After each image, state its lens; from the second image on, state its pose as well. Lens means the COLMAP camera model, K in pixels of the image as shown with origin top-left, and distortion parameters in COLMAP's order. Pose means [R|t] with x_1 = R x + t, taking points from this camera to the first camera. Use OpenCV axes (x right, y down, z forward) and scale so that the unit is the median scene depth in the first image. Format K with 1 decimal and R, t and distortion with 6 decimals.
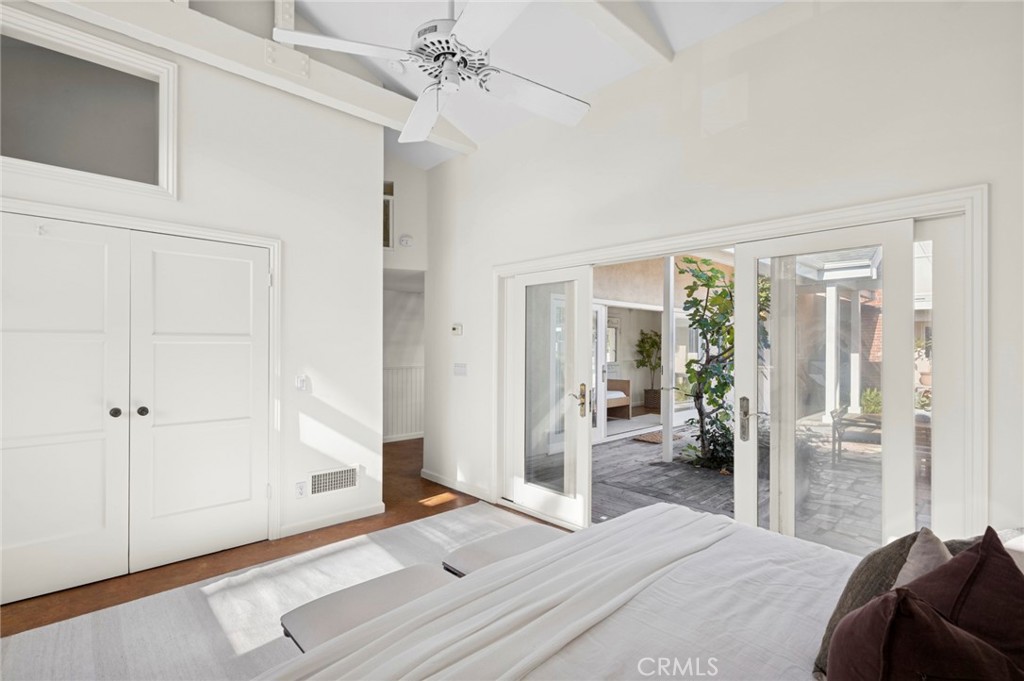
lens RADIAL K [[467.8, 0, 510.9], [0, 467.8, 342.7], [0, 0, 1]] dist [0.004972, 0.000693]
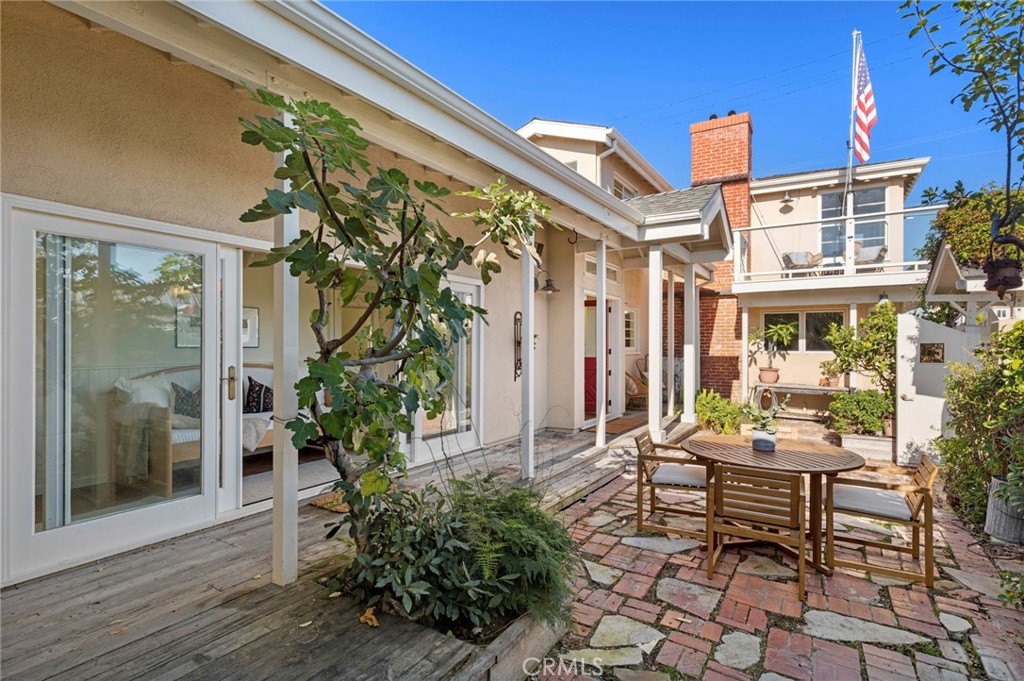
lens RADIAL K [[501.5, 0, 512.2], [0, 501.5, 341.8], [0, 0, 1]] dist [-0.006513, -0.000171]
pose [[0.966483, -0.003836, 0.256704, 0.276568], [0.003584, 0.999993, 0.001448, 0.017854], [-0.256707, -0.000479, 0.966489, 0.319489]]
